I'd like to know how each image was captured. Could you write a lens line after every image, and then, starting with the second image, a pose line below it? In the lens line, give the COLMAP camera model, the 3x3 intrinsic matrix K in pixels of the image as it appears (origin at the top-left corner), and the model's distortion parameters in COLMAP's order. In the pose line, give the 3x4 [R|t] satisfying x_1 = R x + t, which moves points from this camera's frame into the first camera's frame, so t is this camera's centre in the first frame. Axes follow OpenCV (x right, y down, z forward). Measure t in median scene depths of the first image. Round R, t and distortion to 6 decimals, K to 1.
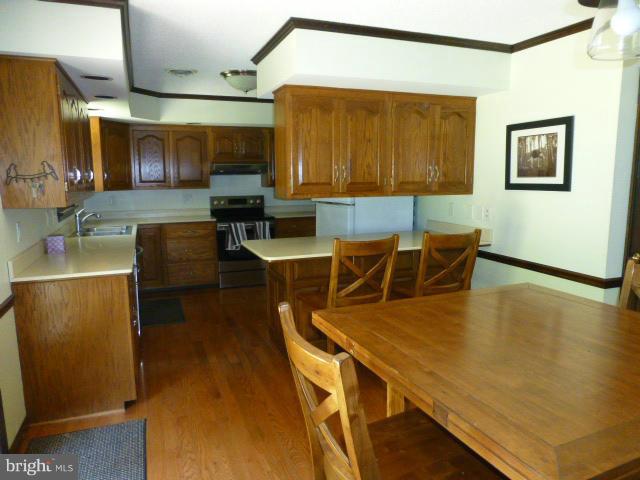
lens RADIAL K [[448.1, 0, 320.0], [0, 448.1, 240.0], [0, 0, 1]] dist [0.004102, 0.001197]
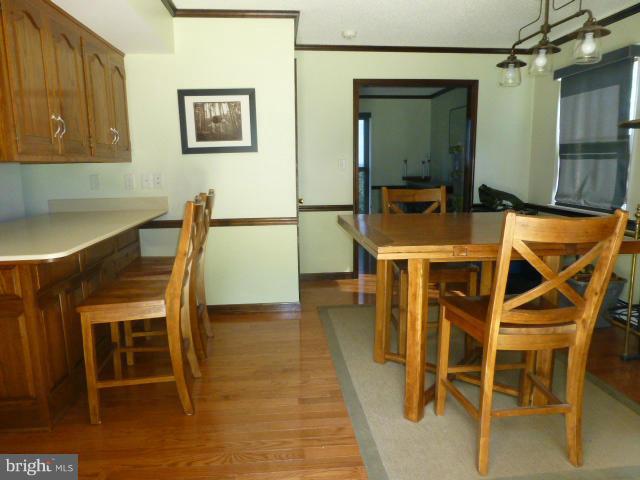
lens RADIAL K [[448.1, 0, 320.0], [0, 448.1, 240.0], [0, 0, 1]] dist [0.004102, 0.001197]
pose [[0.272992, -0.159045, 0.948778, -0.540015], [0.161859, 0.979773, 0.117669, 0.008917], [-0.948302, 0.121446, 0.293213, 0.473265]]
